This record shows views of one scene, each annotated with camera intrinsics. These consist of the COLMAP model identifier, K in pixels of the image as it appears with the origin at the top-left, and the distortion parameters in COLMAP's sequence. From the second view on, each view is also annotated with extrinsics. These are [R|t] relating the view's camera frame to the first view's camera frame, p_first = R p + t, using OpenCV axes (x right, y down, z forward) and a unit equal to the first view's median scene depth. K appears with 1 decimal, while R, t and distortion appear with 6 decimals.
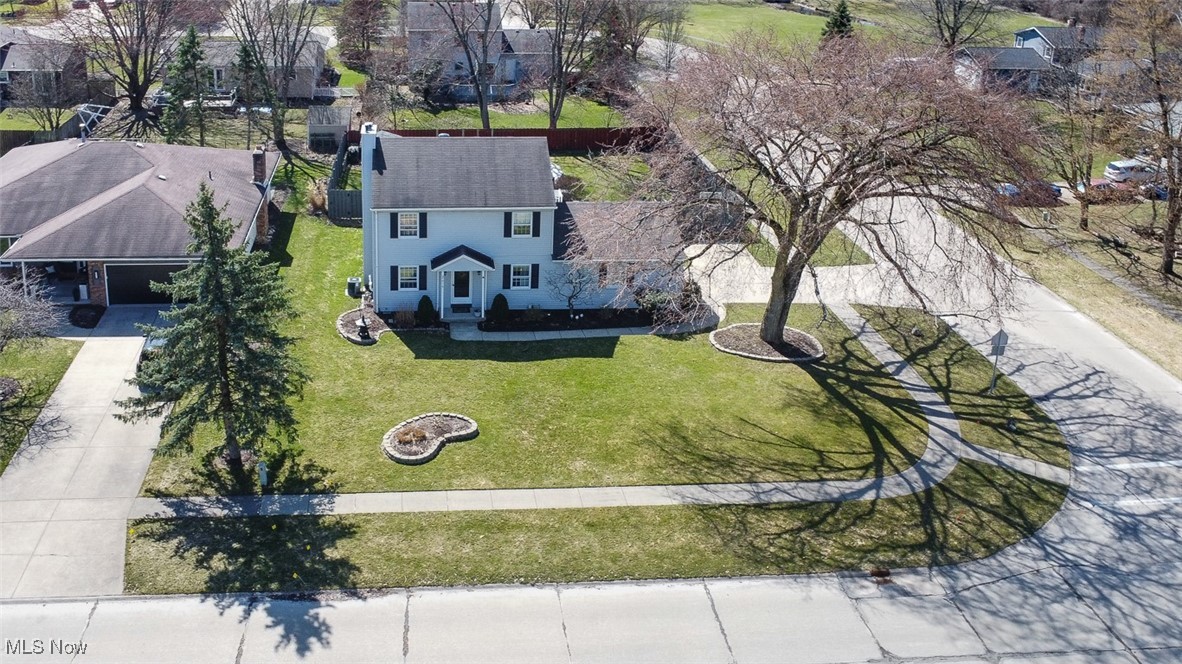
lens RADIAL K [[999.2, 0, 591.0], [0, 999.2, 332.0], [0, 0, 1]] dist [0.033564, -0.161718]
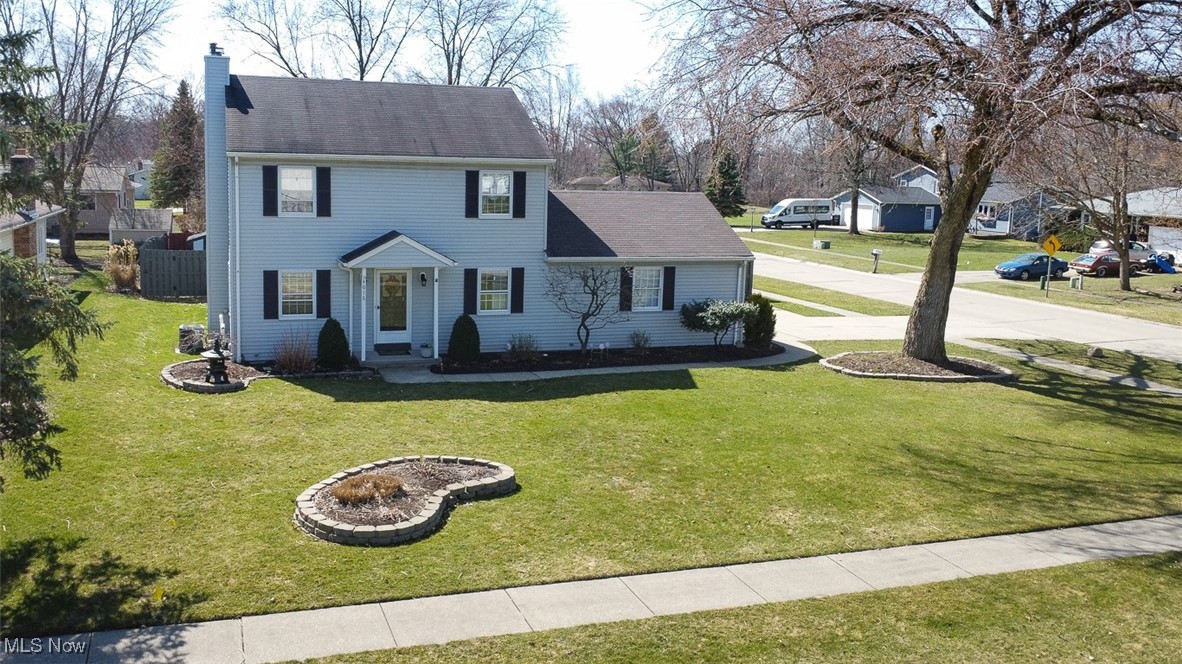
lens RADIAL K [[999.2, 0, 591.0], [0, 999.2, 332.0], [0, 0, 1]] dist [0.033564, -0.161718]
pose [[0.982174, -0.060520, 0.177964, -0.124997], [0.102119, 0.966651, -0.234857, 0.114459], [-0.157816, 0.248844, 0.955600, 0.459657]]
